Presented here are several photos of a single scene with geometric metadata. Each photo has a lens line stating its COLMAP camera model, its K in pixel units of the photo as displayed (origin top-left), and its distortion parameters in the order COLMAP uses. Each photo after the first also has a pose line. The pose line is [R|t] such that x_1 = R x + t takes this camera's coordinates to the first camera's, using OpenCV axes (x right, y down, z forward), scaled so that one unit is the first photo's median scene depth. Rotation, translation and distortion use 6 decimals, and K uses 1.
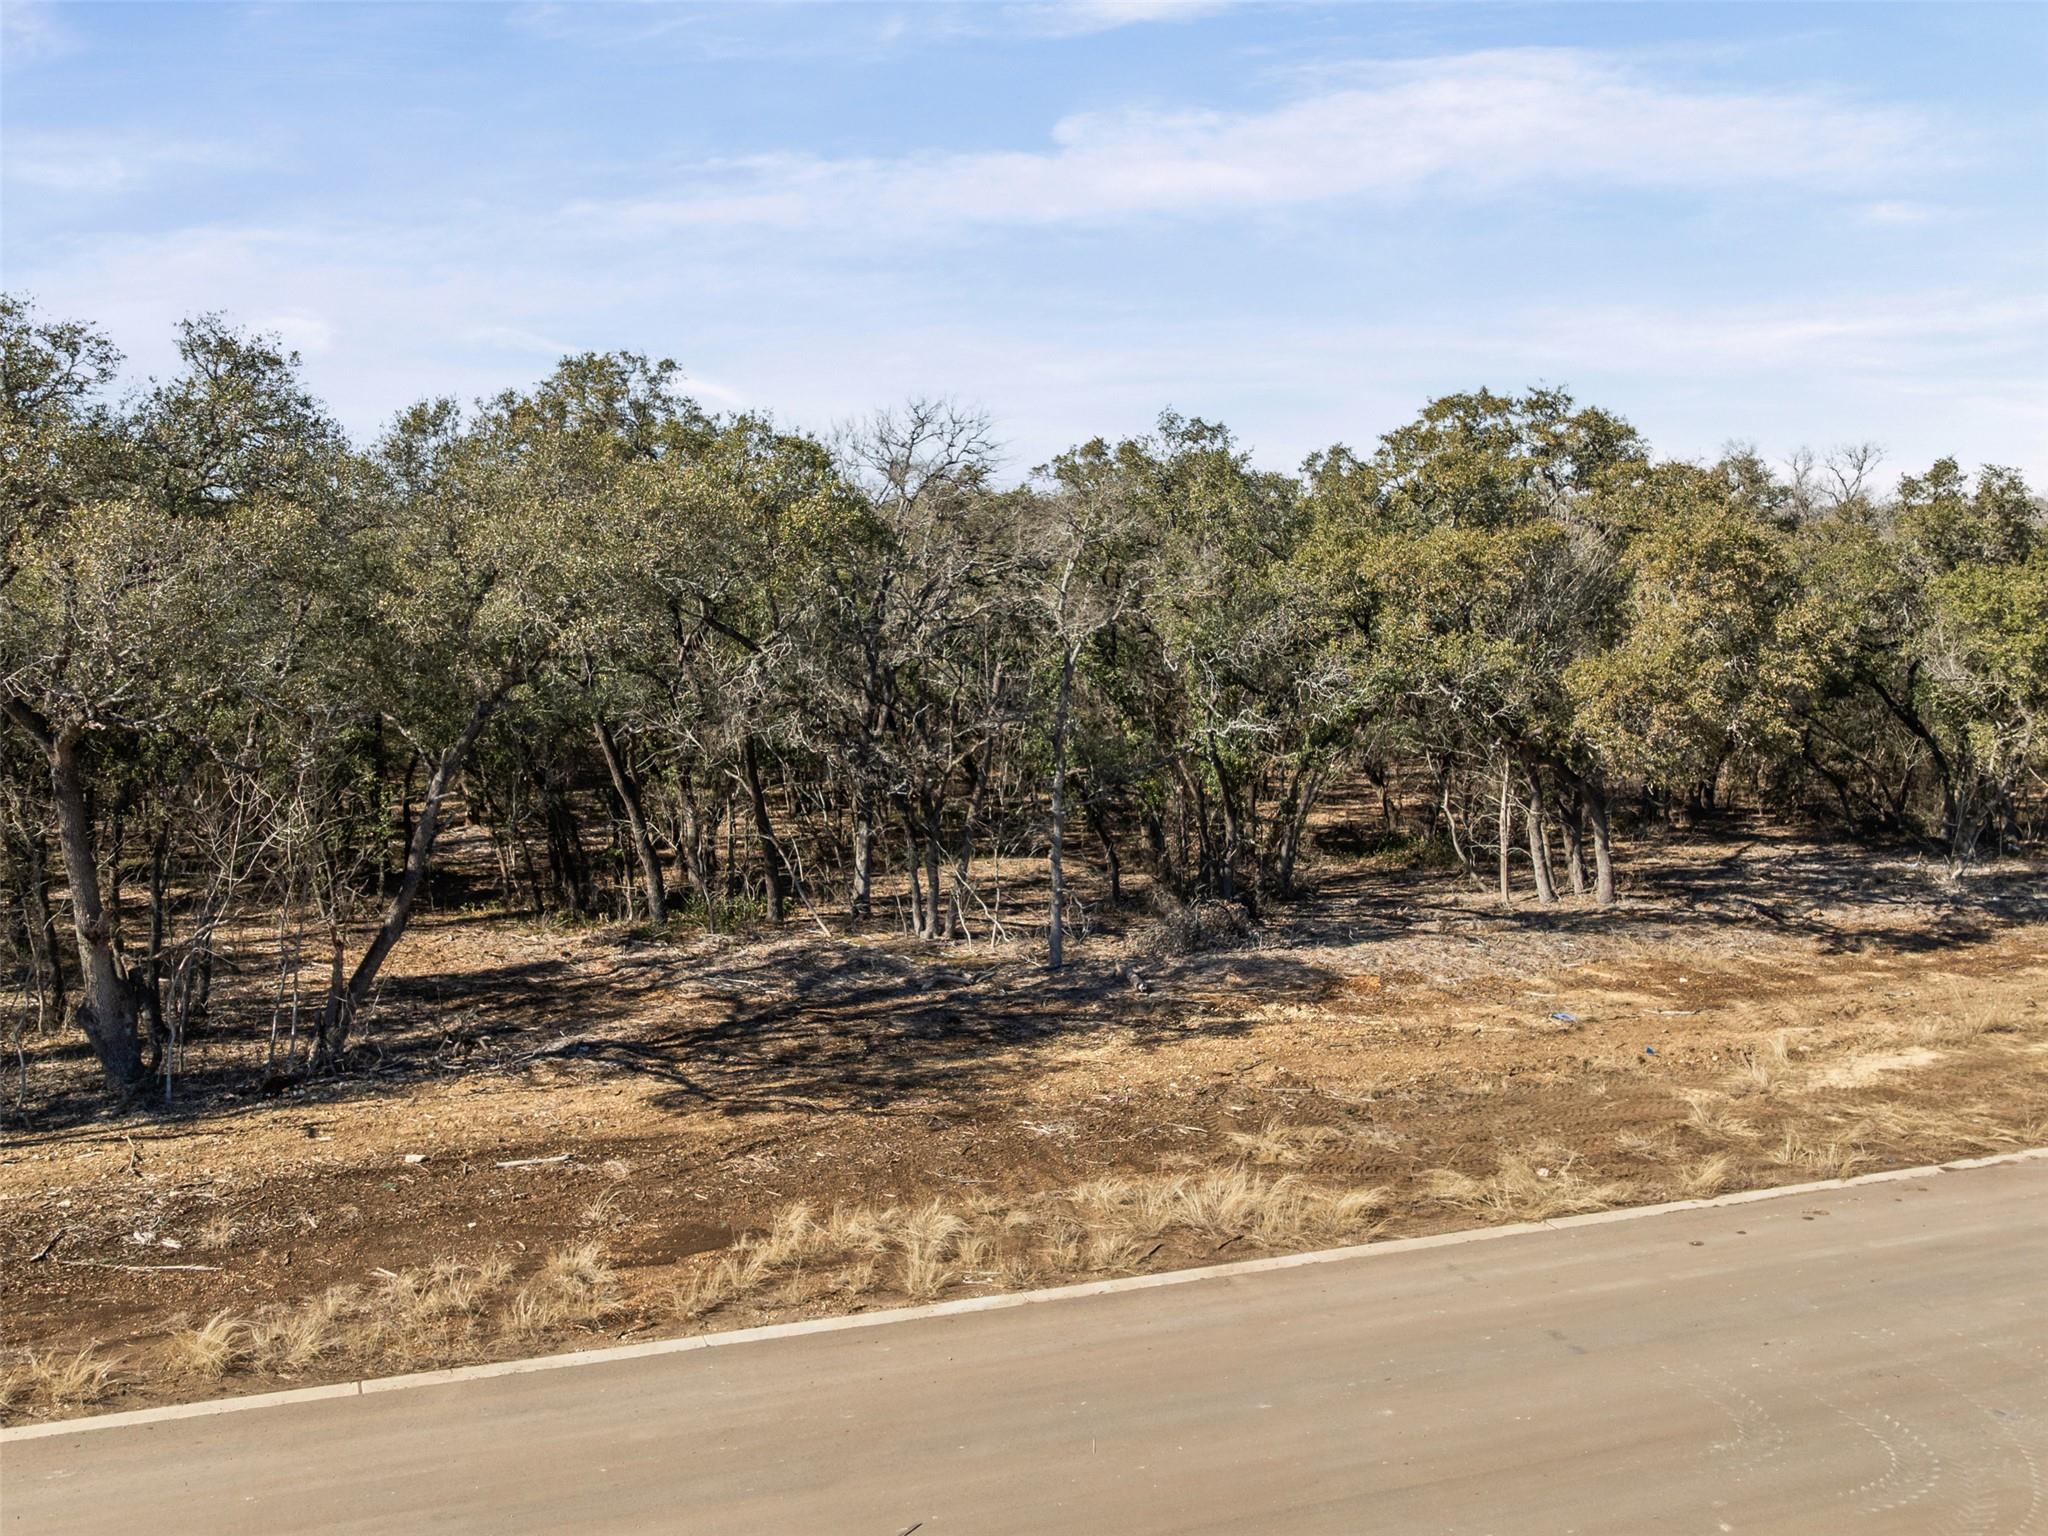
lens RADIAL K [[1911.3, 0, 1024.0], [0, 1911.3, 768.0], [0, 0, 1]] dist [-0.003892, -0.053434]
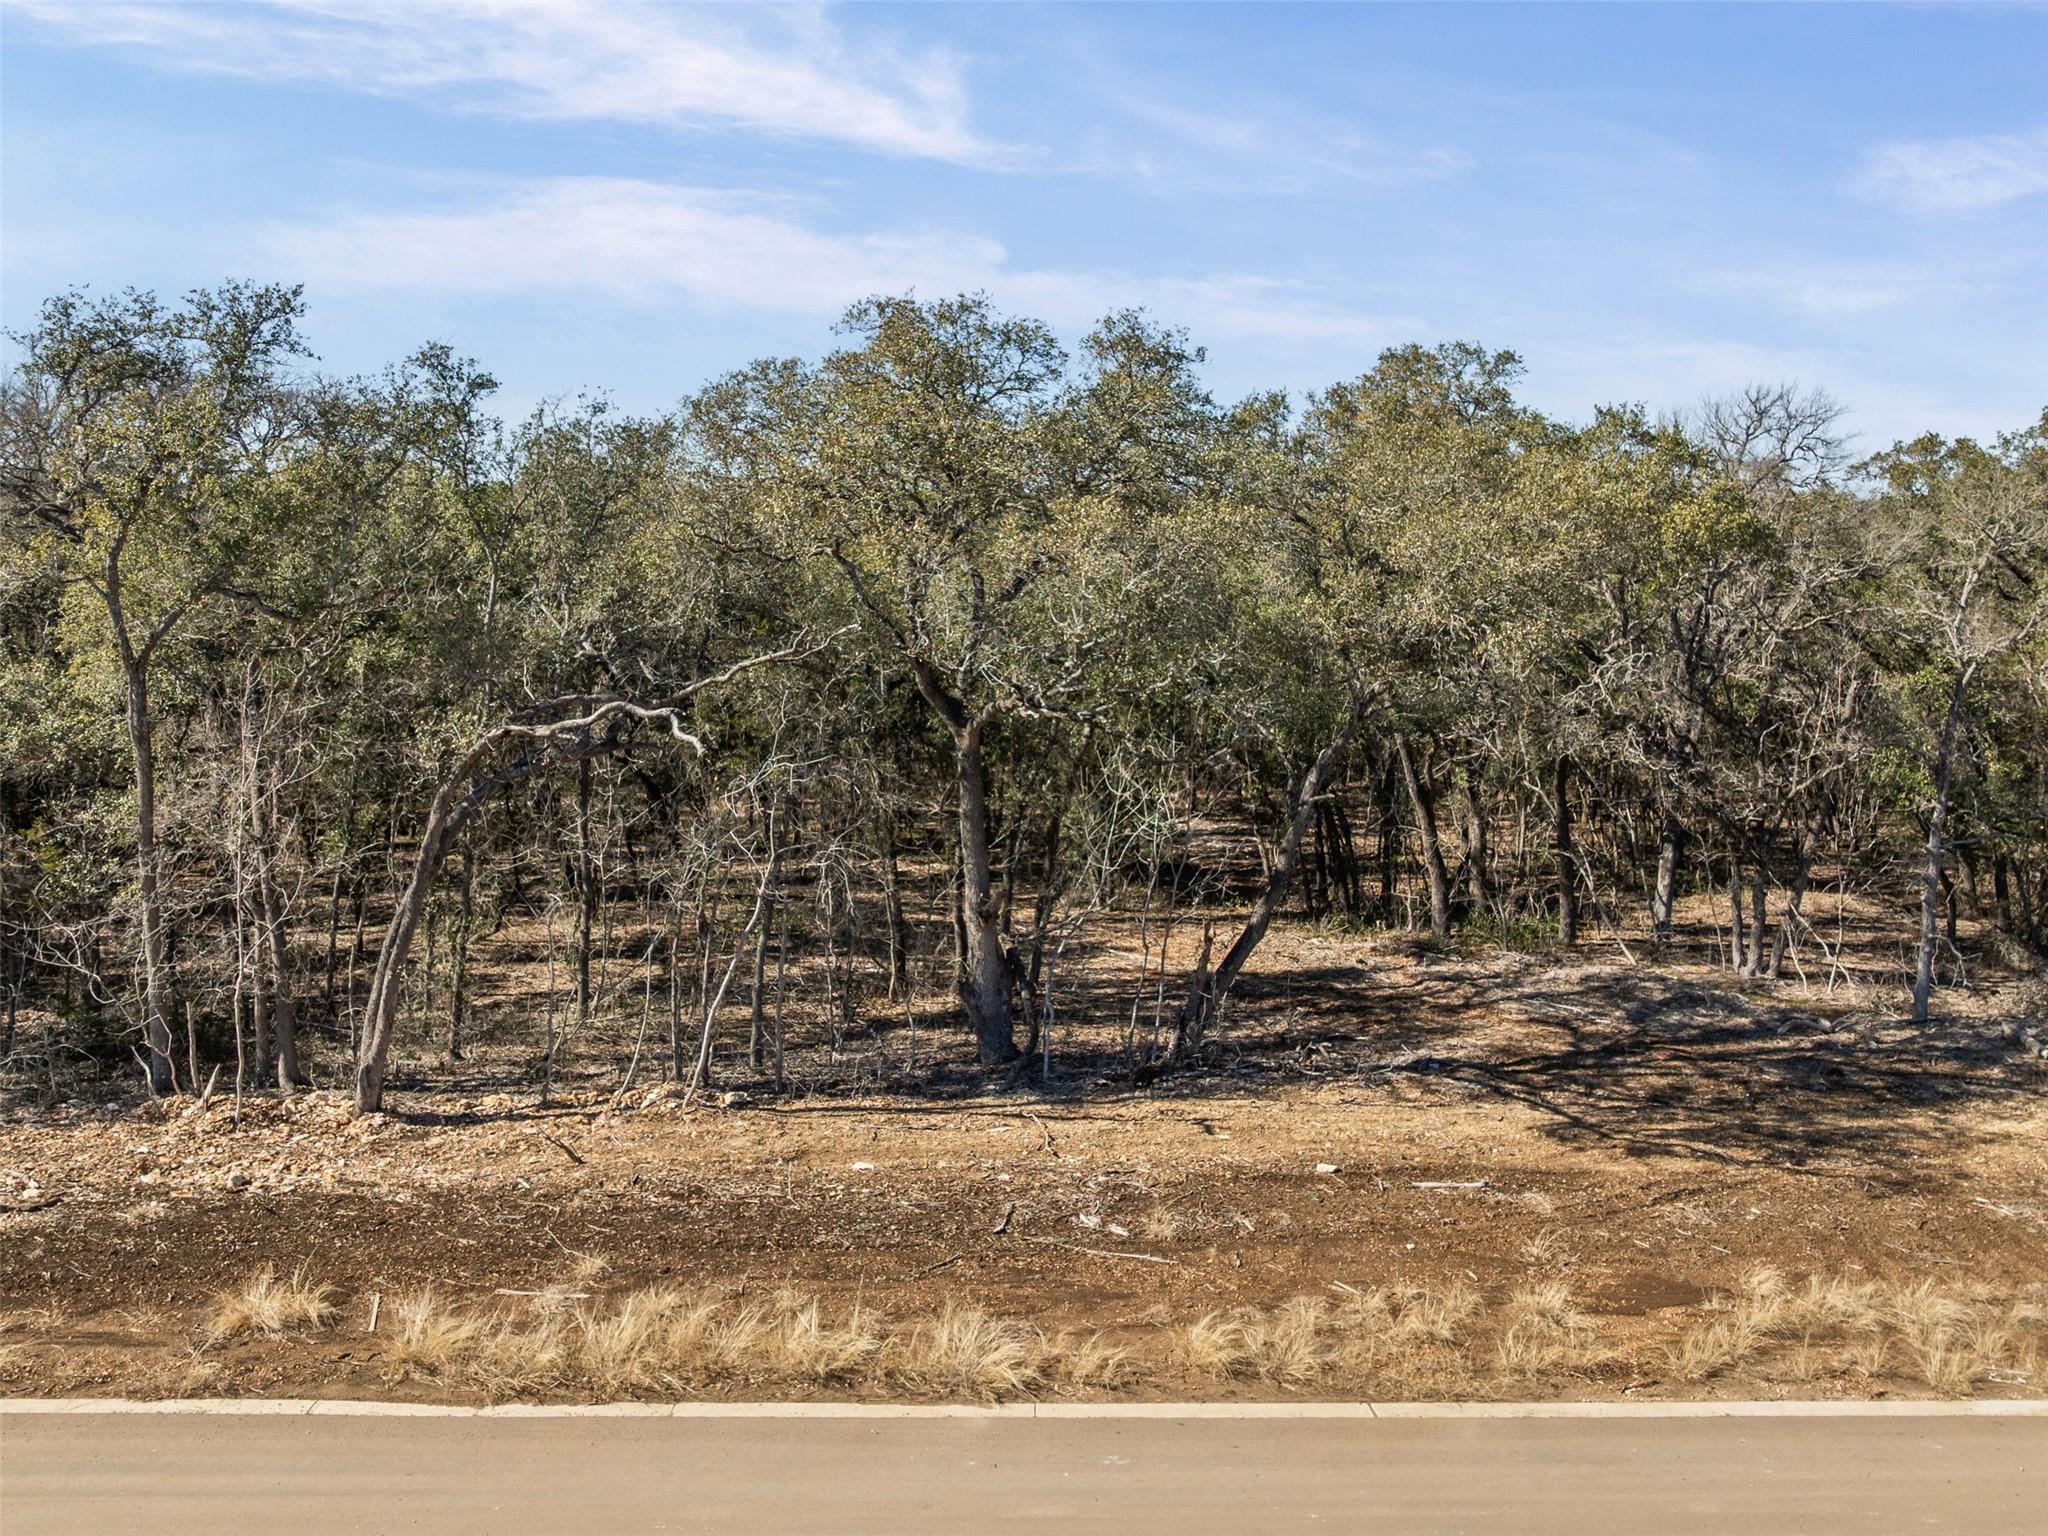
lens RADIAL K [[1949.2, 0, 1024.0], [0, 1949.2, 768.0], [0, 0, 1]] dist [-0.005331, -0.048134]
pose [[0.952718, 0.052002, -0.299375, -0.150827], [-0.051714, 0.998622, 0.008889, -0.001664], [0.299424, 0.007013, 0.954094, -0.004246]]
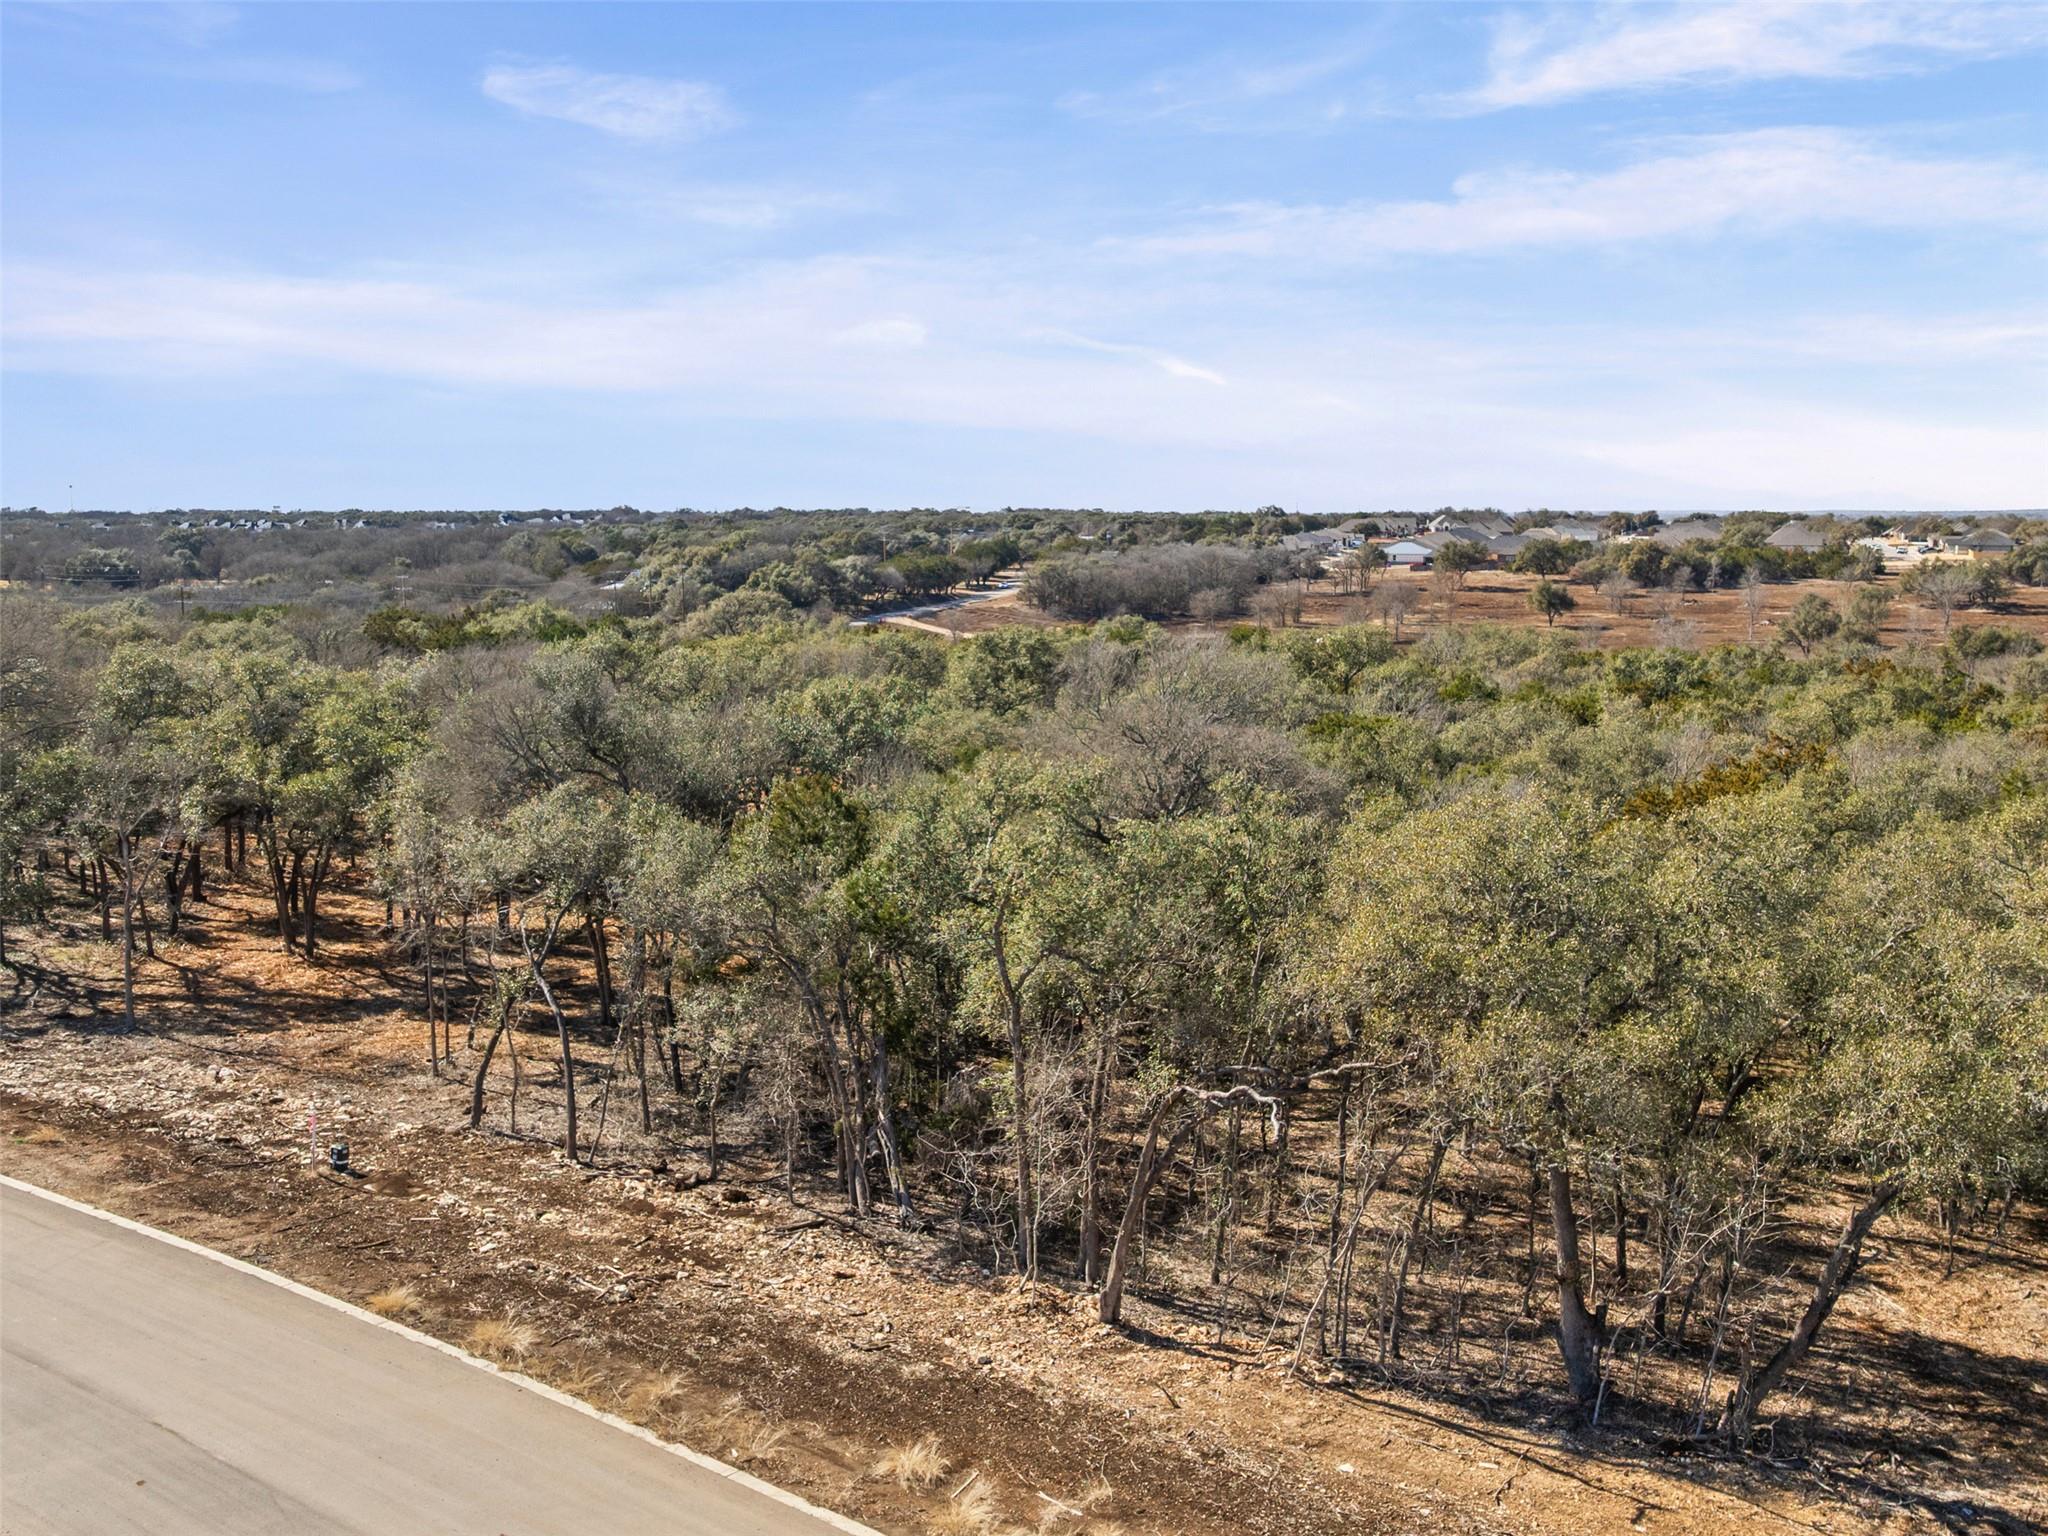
lens RADIAL K [[1911.3, 0, 1024.0], [0, 1911.3, 768.0], [0, 0, 1]] dist [-0.003892, -0.053434]
pose [[0.537174, 0.108328, -0.836486, 0.326266], [-0.114304, 0.991919, 0.055053, -0.264725], [0.835691, 0.066041, 0.545215, -0.012094]]
